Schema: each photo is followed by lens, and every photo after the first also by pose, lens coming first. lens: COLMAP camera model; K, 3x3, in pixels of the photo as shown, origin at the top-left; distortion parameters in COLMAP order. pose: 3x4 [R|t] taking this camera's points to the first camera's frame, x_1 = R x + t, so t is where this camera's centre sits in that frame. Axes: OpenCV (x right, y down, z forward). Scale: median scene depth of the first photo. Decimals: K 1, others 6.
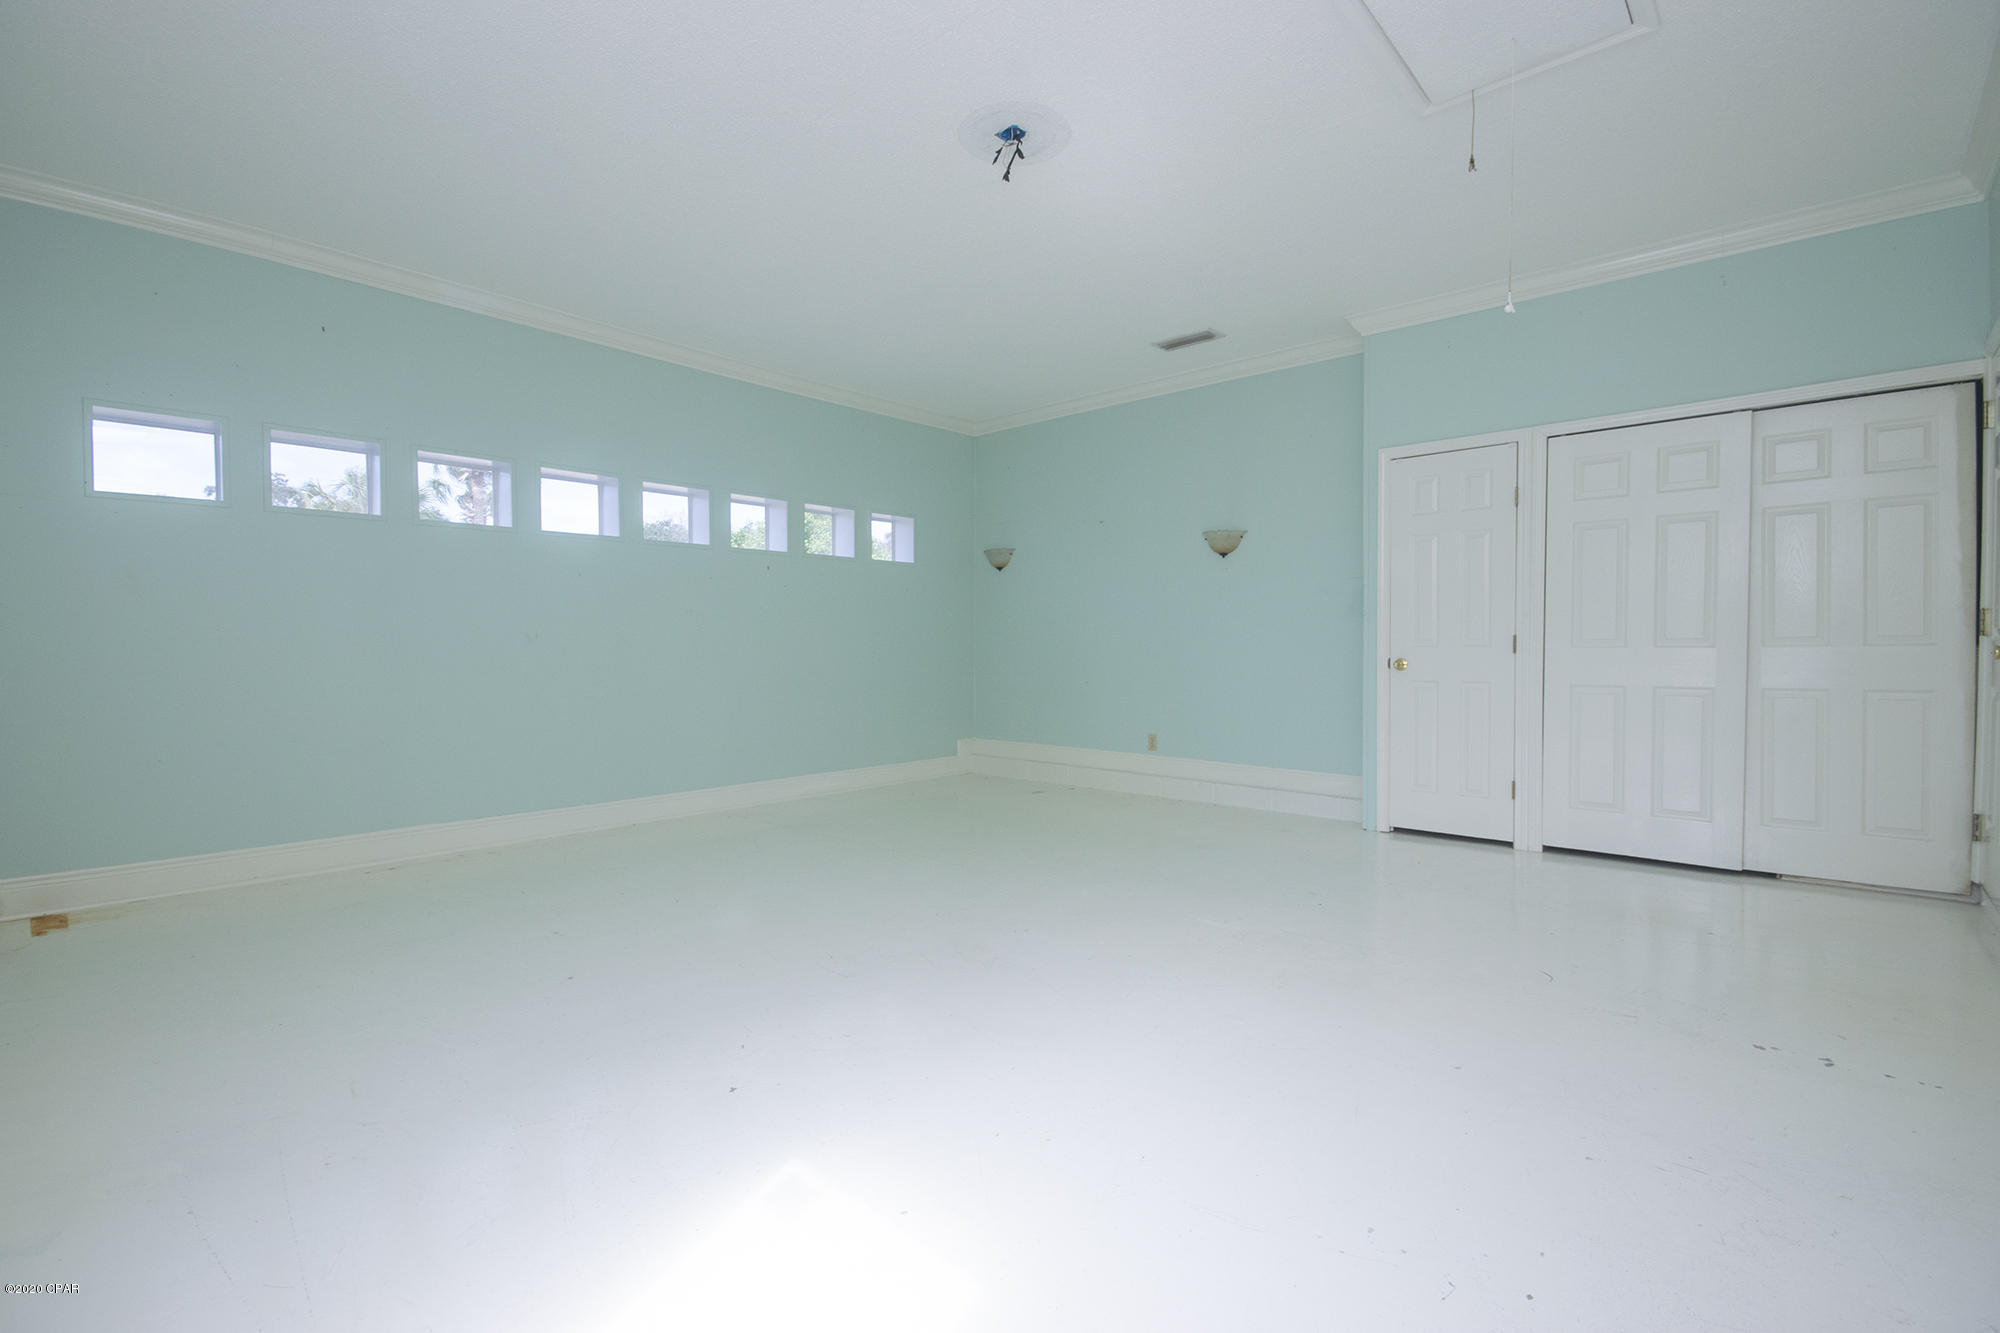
lens RADIAL K [[876.8, 0, 992.6], [0, 876.8, 676.7], [0, 0, 1]] dist [0.010793, -0.016972]
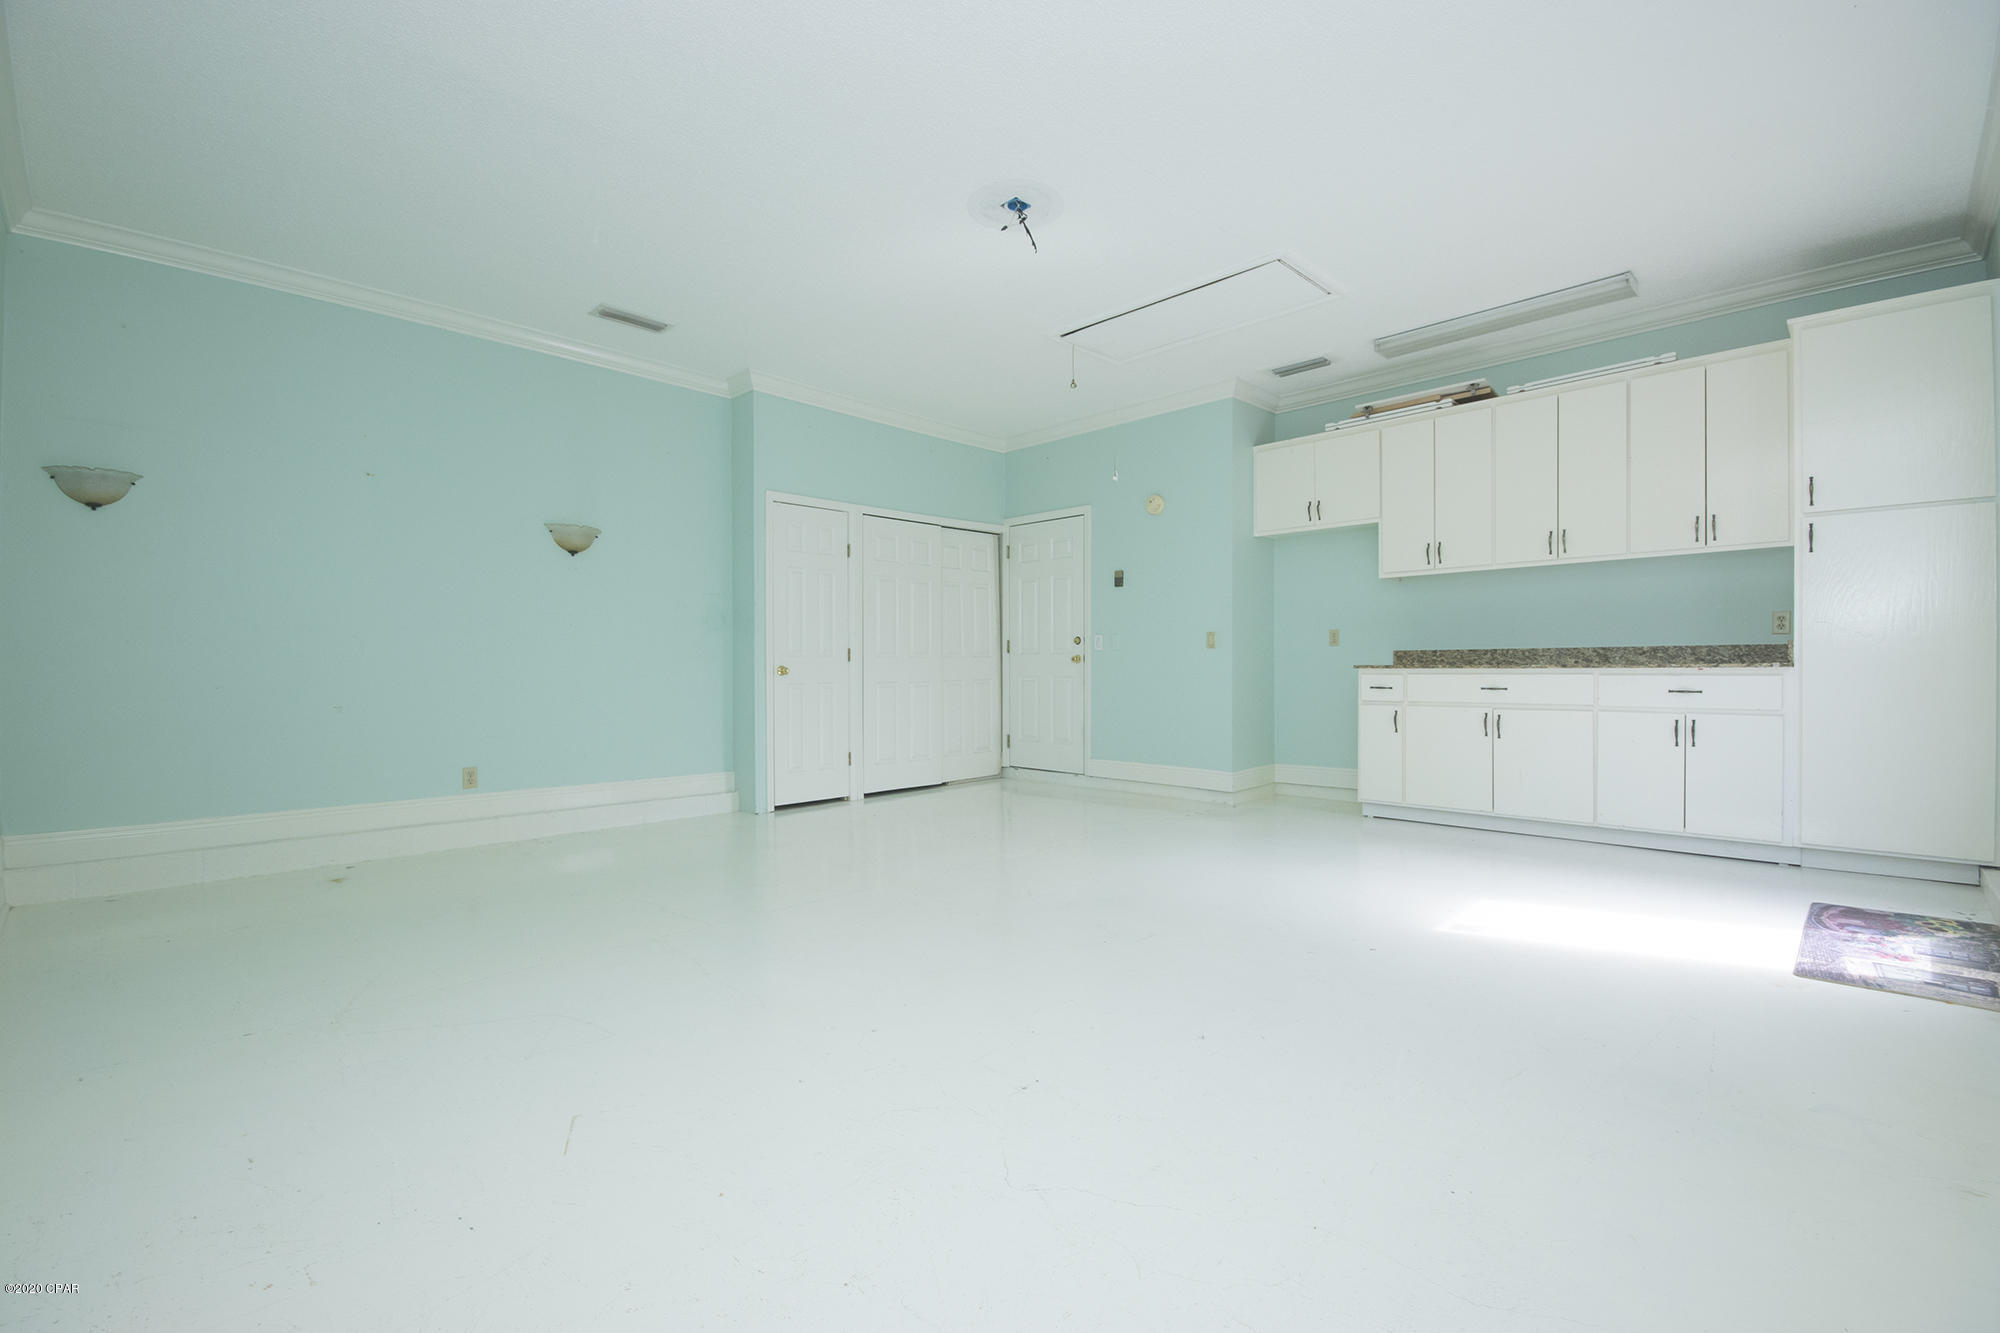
lens RADIAL K [[876.8, 0, 992.6], [0, 876.8, 676.7], [0, 0, 1]] dist [0.010793, -0.016972]
pose [[0.048221, -0.010521, 0.998781, -0.706112], [0.037747, 0.999249, 0.008703, -0.004599], [-0.998123, 0.037281, 0.048582, 0.617390]]
